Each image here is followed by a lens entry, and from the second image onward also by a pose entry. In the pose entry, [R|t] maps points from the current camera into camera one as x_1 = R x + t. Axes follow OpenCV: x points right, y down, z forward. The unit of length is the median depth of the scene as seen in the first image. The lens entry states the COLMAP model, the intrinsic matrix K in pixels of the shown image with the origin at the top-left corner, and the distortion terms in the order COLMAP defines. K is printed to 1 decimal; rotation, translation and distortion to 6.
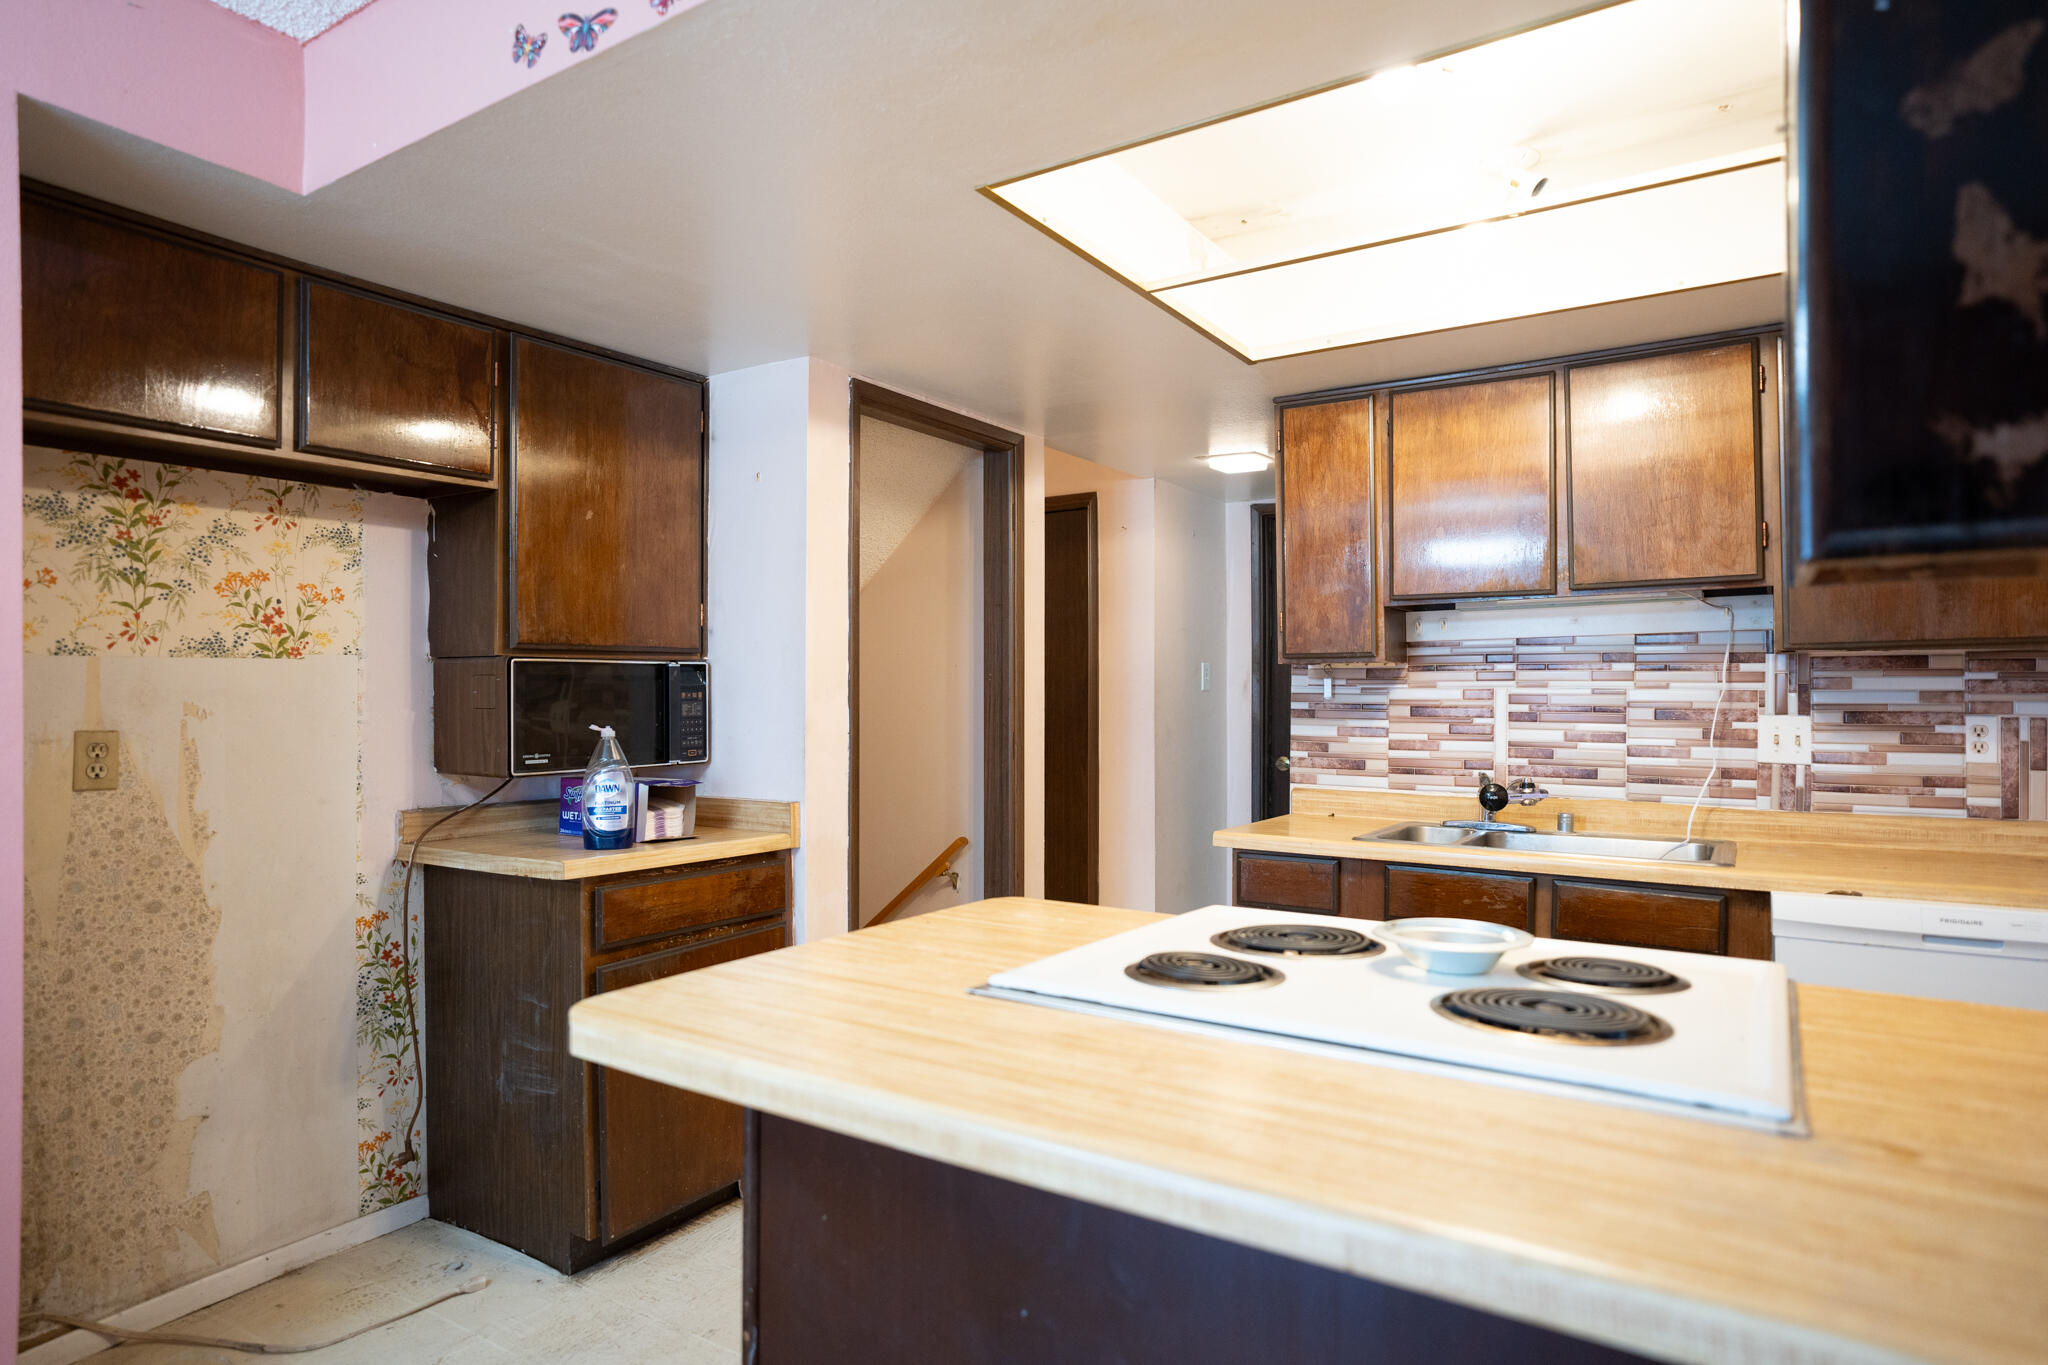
lens RADIAL K [[1141.5, 0, 1056.9], [0, 1141.5, 684.5], [0, 0, 1]] dist [-0.046840, 0.038242]
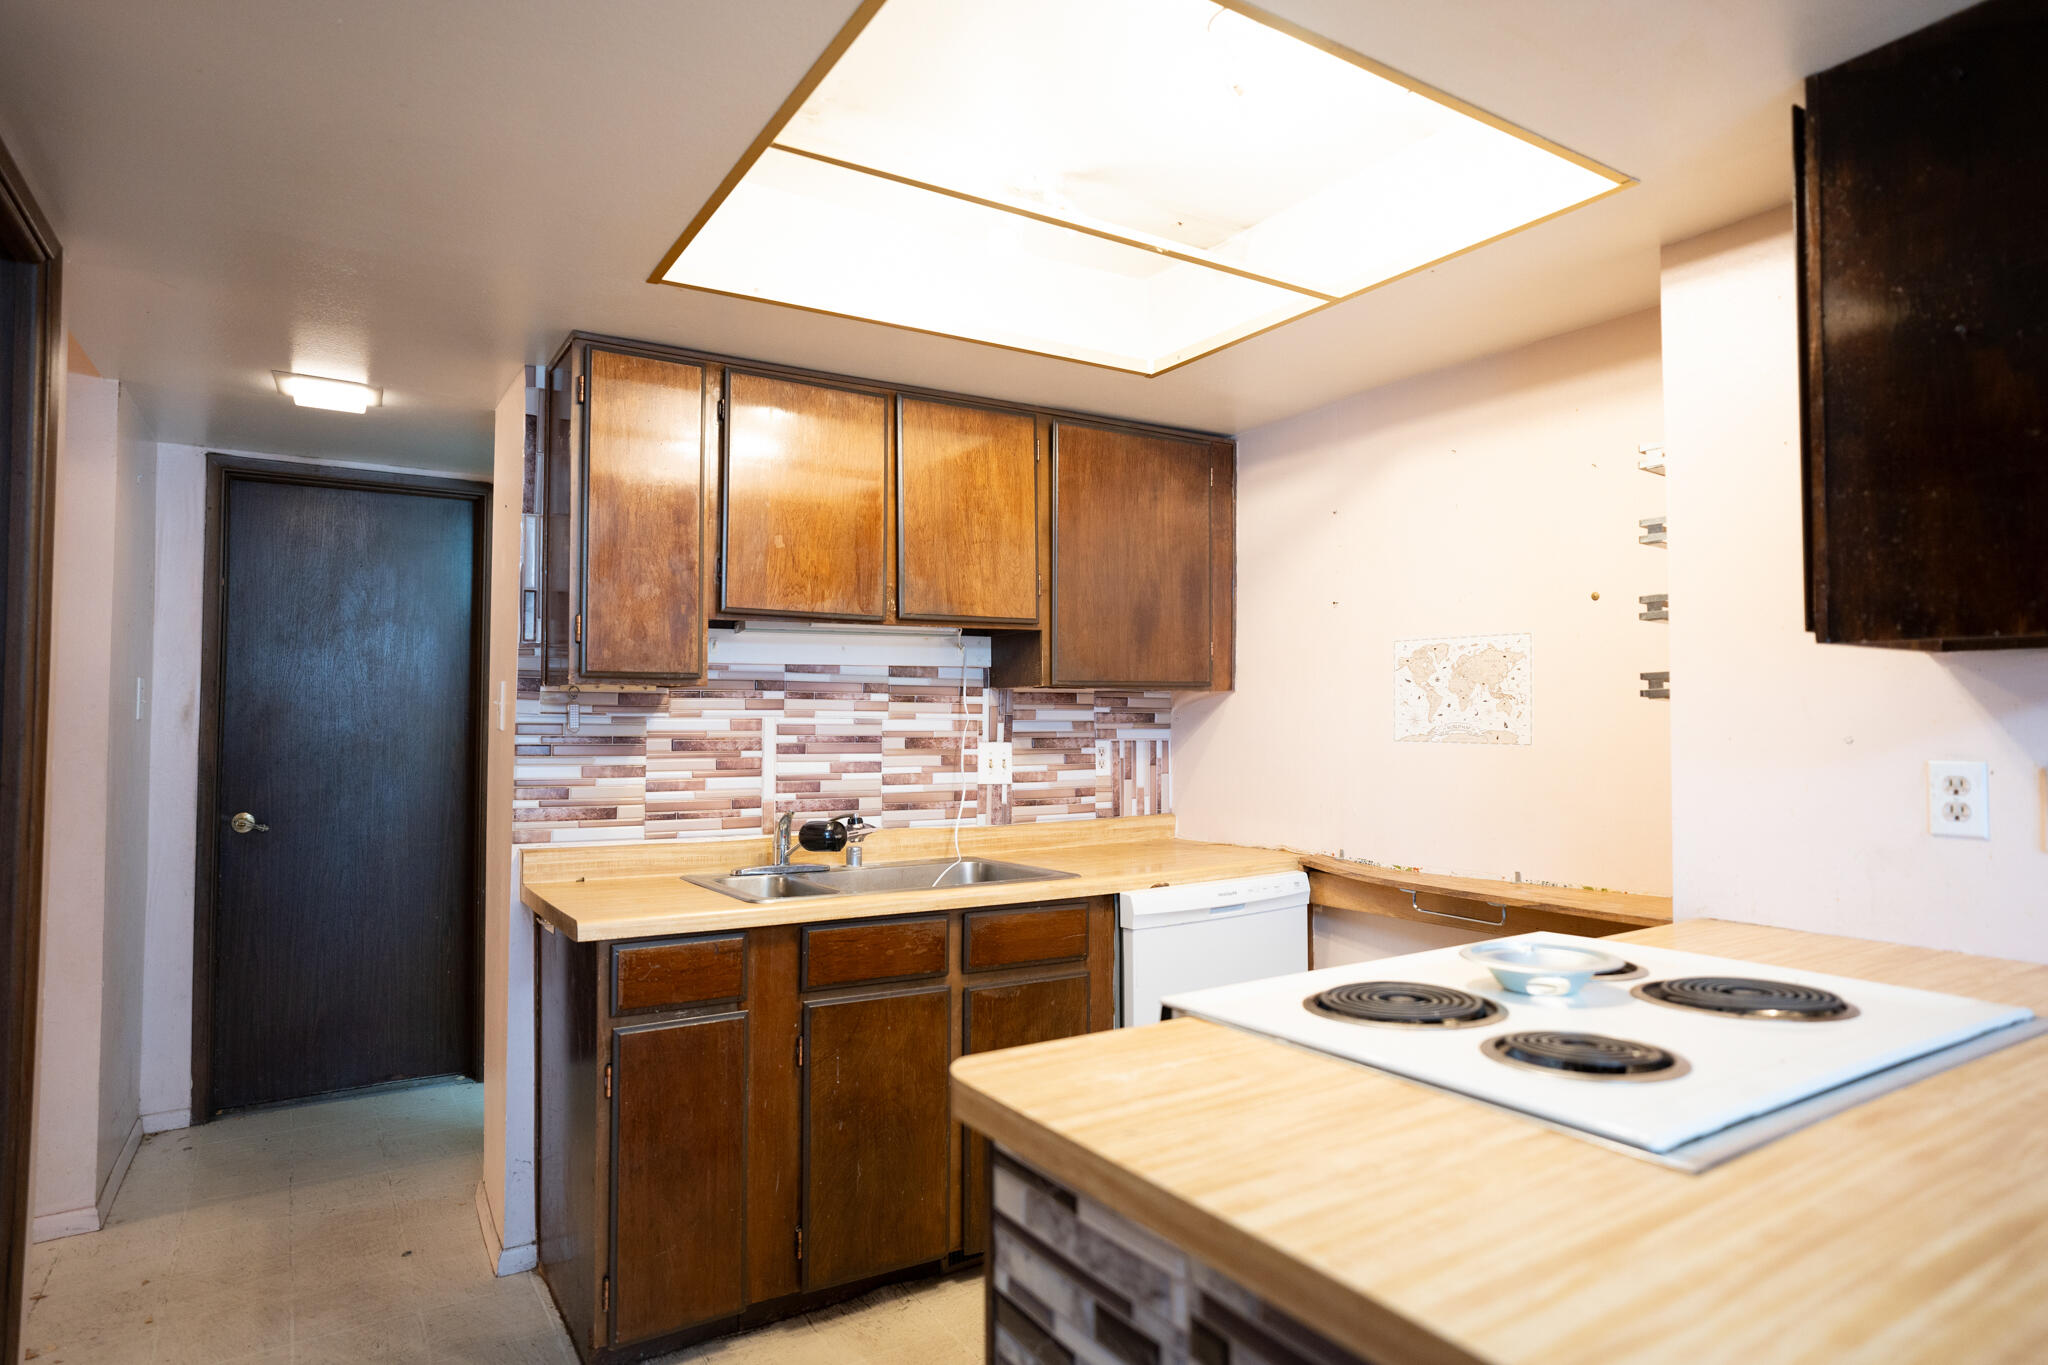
lens RADIAL K [[1117.7, 0, 1024.0], [0, 1117.7, 682.5], [0, 0, 1]] dist [-0.047134, 0.036343]
pose [[0.446854, 0.031968, 0.894035, -0.363665], [-0.004726, 0.999432, -0.033374, 0.004208], [-0.894594, 0.010688, 0.446751, 0.460686]]
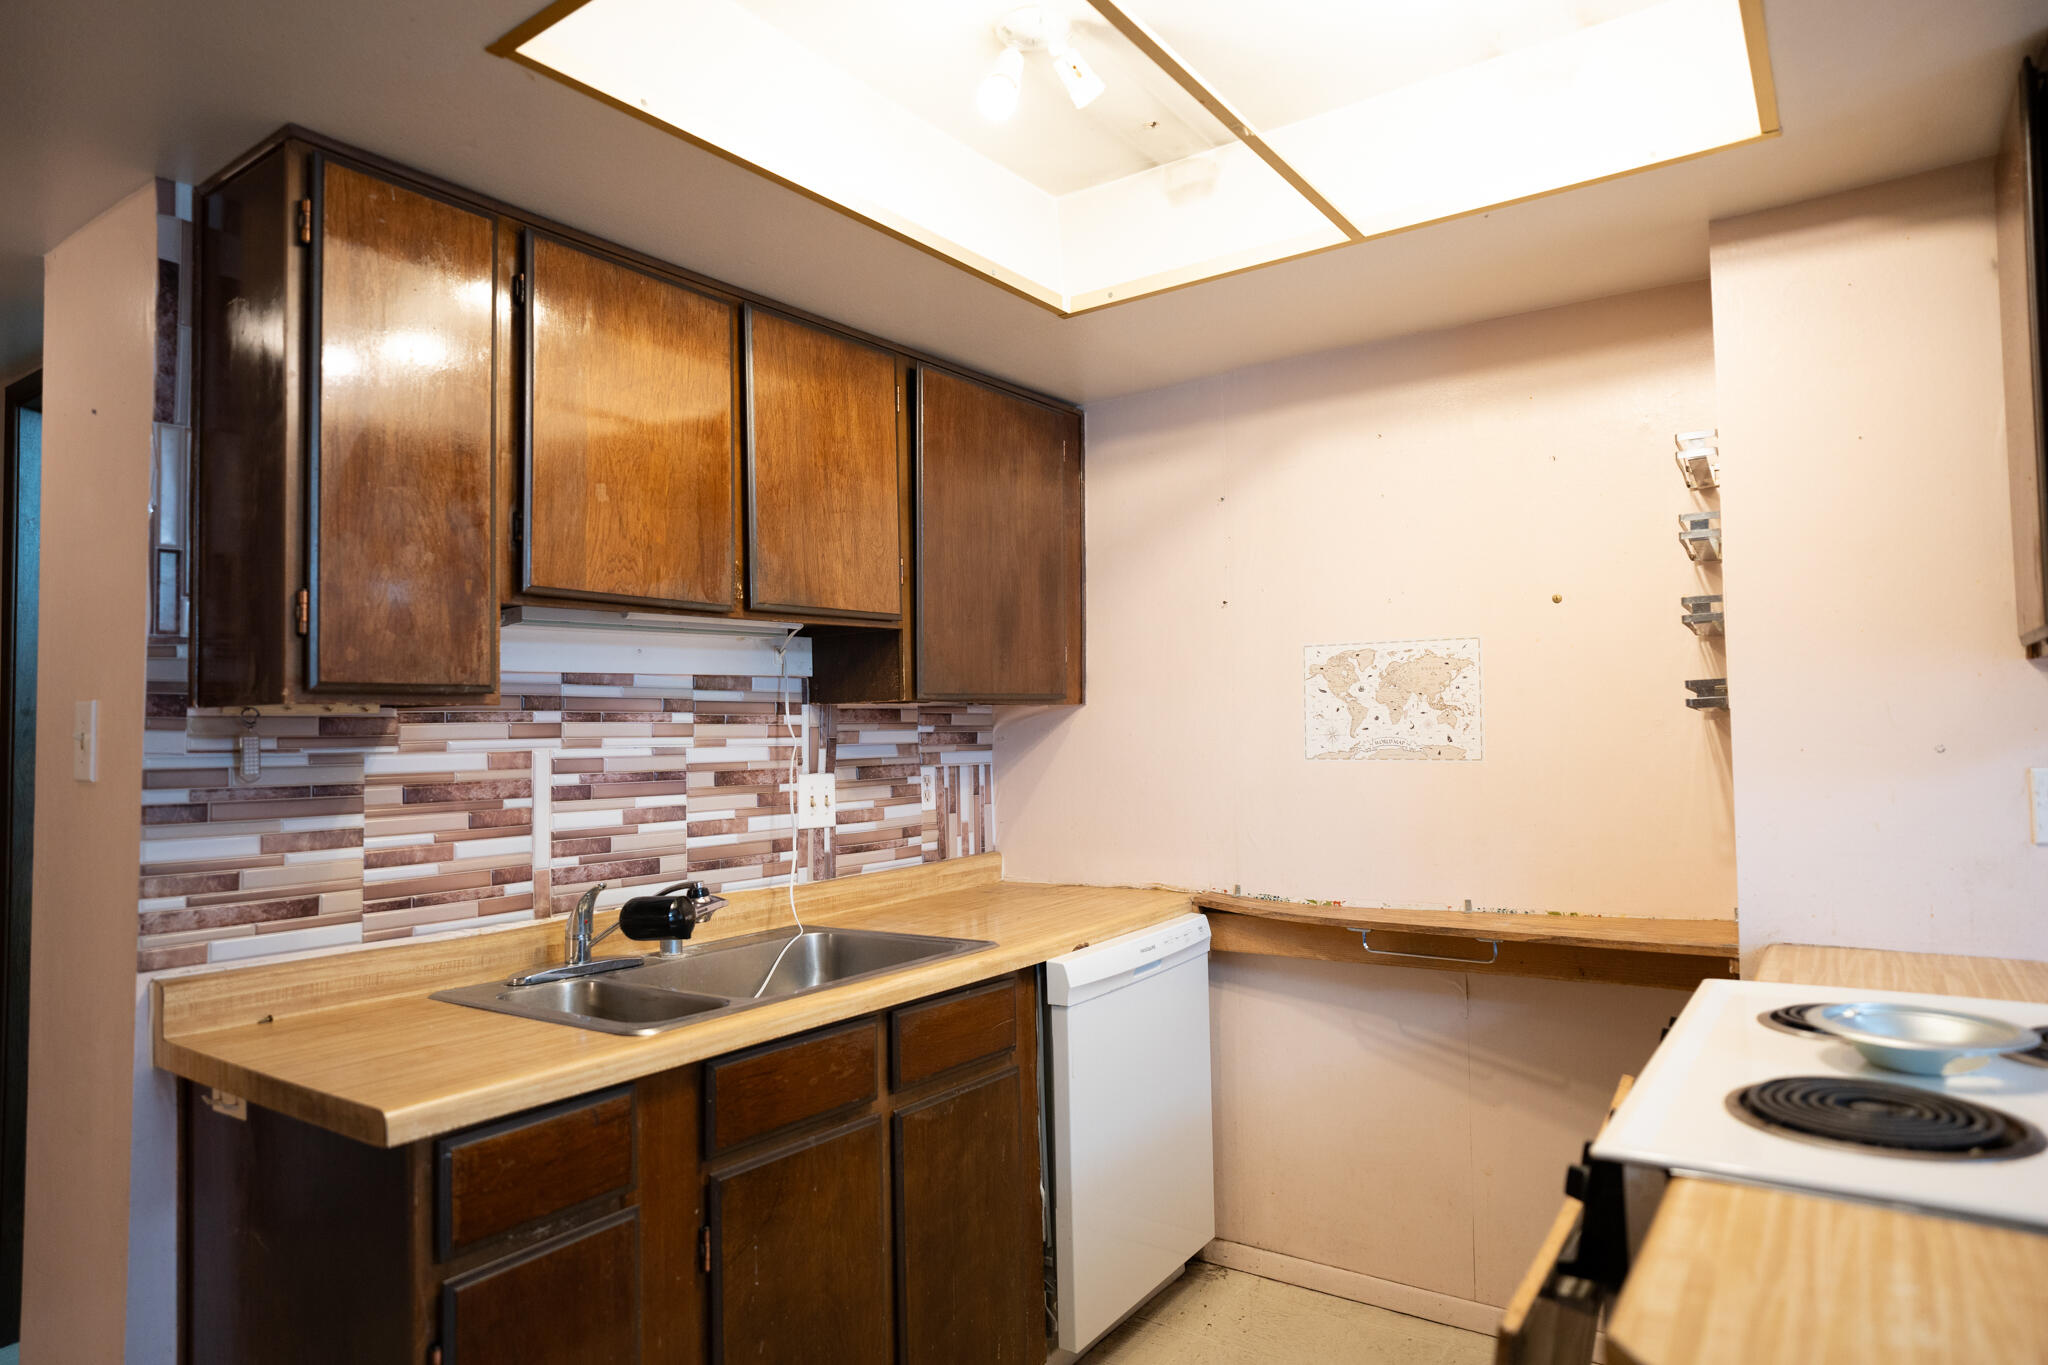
lens RADIAL K [[1176.8, 0, 1024.0], [0, 1176.8, 682.5], [0, 0, 1]] dist [-0.055070, 0.045391]
pose [[0.082239, 0.040904, 0.995773, -0.270129], [0.015205, 0.998990, -0.042292, -0.003008], [-0.996497, 0.018619, 0.081534, 0.755927]]
